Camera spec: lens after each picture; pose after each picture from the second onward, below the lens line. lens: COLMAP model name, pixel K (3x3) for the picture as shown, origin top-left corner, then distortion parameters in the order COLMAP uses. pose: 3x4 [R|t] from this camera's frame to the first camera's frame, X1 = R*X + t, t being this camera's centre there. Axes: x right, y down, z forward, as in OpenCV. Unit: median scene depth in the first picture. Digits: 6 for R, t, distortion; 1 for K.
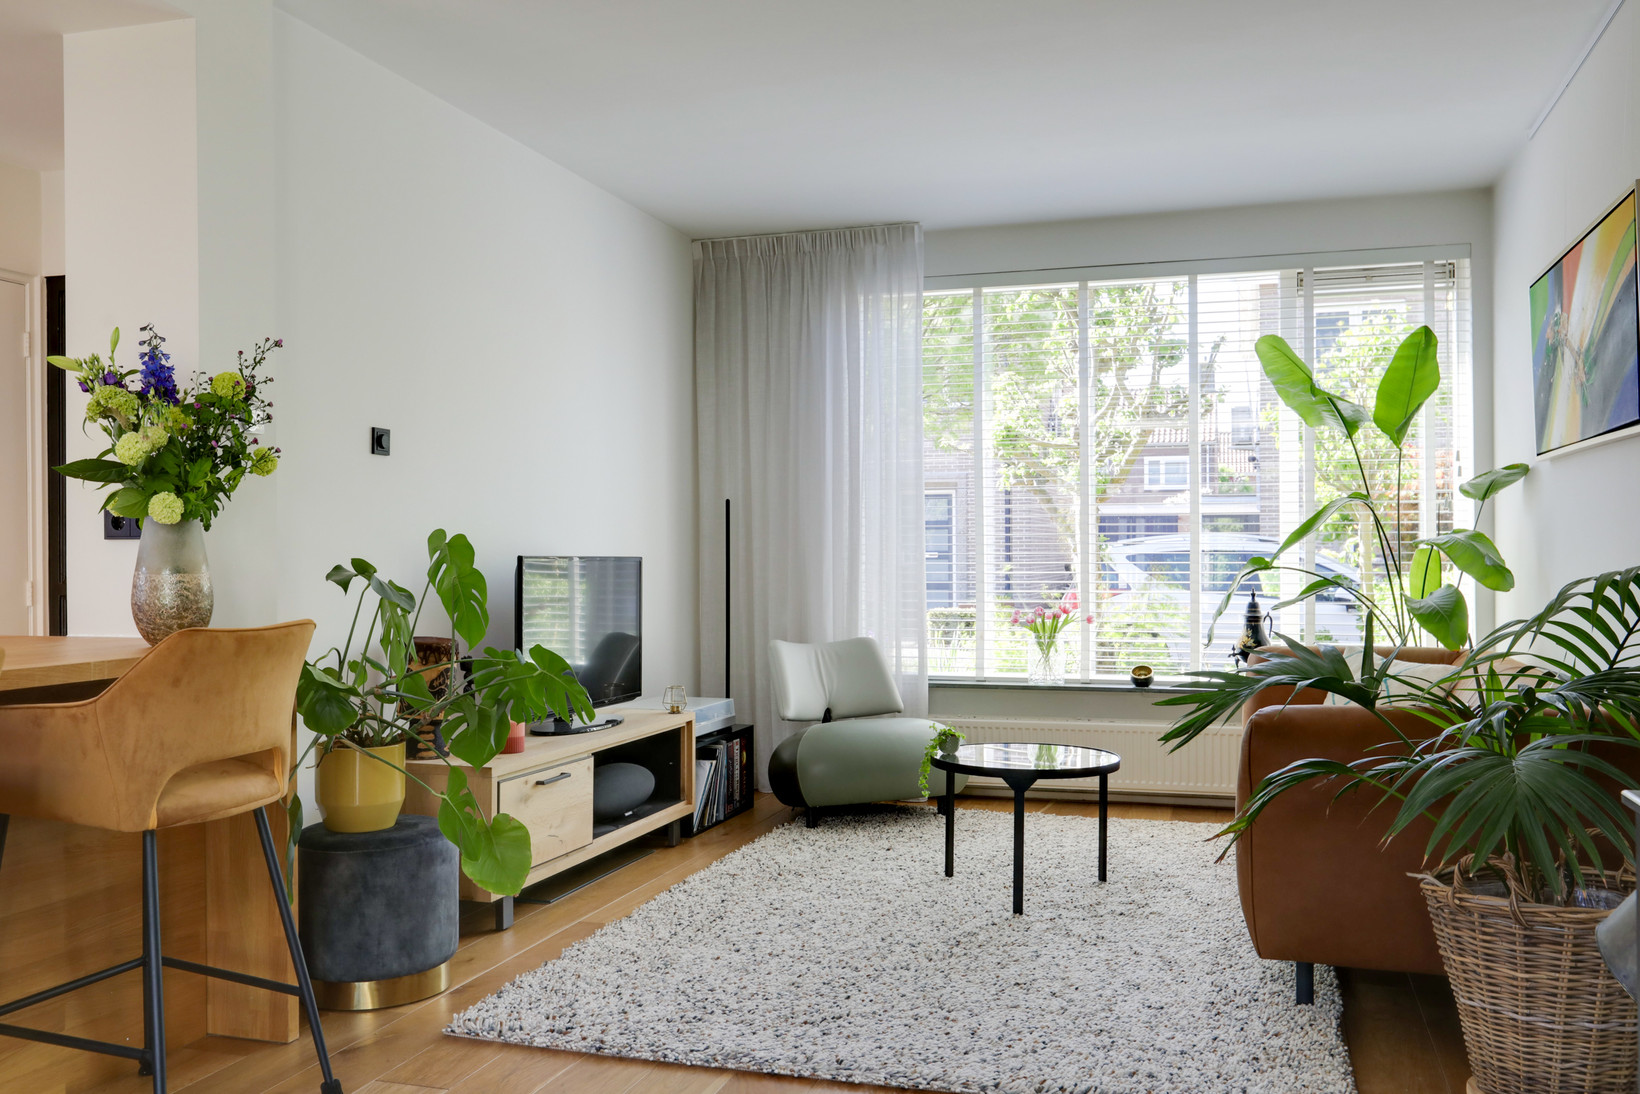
lens RADIAL K [[1405.9, 0, 817.8], [0, 1405.9, 552.1], [0, 0, 1]] dist [-0.001633, 0.019206]
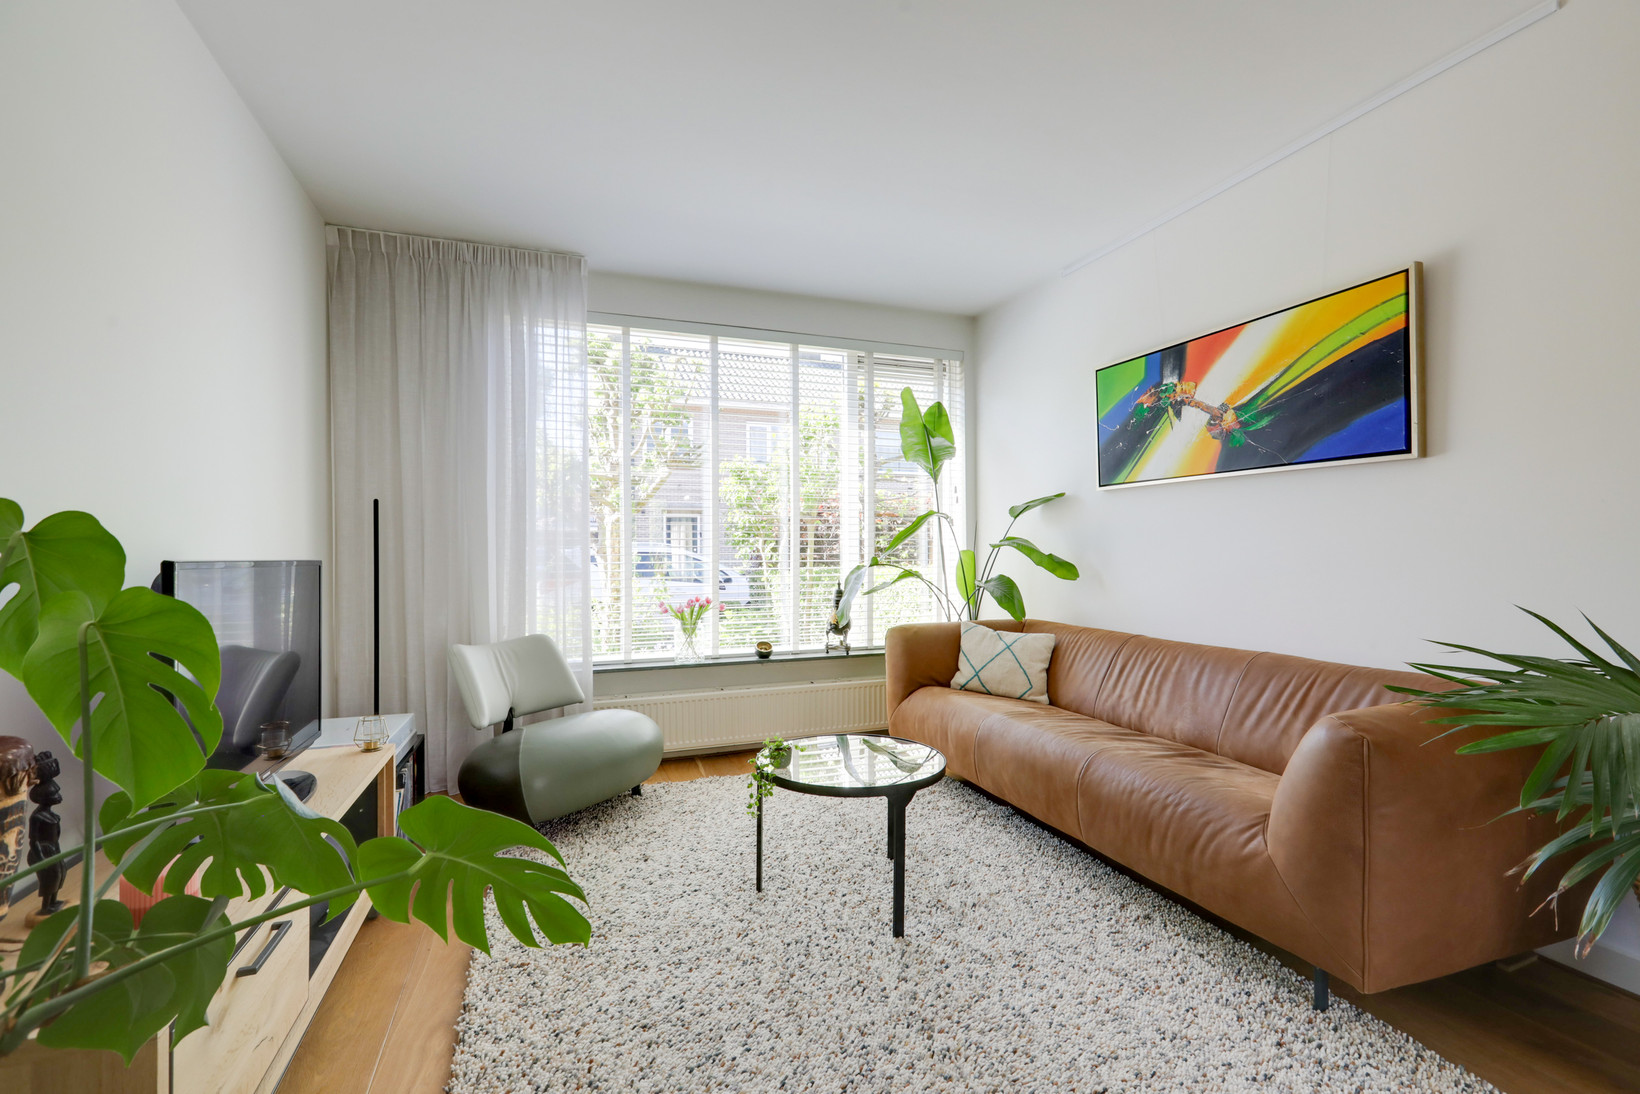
lens RADIAL K [[730.9, 0, 823.4], [0, 730.9, 552.4], [0, 0, 1]] dist [0.000434, 0.002706]
pose [[0.792863, -0.001721, 0.609398, -0.205361], [0.002679, 0.999996, -0.000663, -0.000208], [-0.609394, 0.002158, 0.792864, 0.673533]]
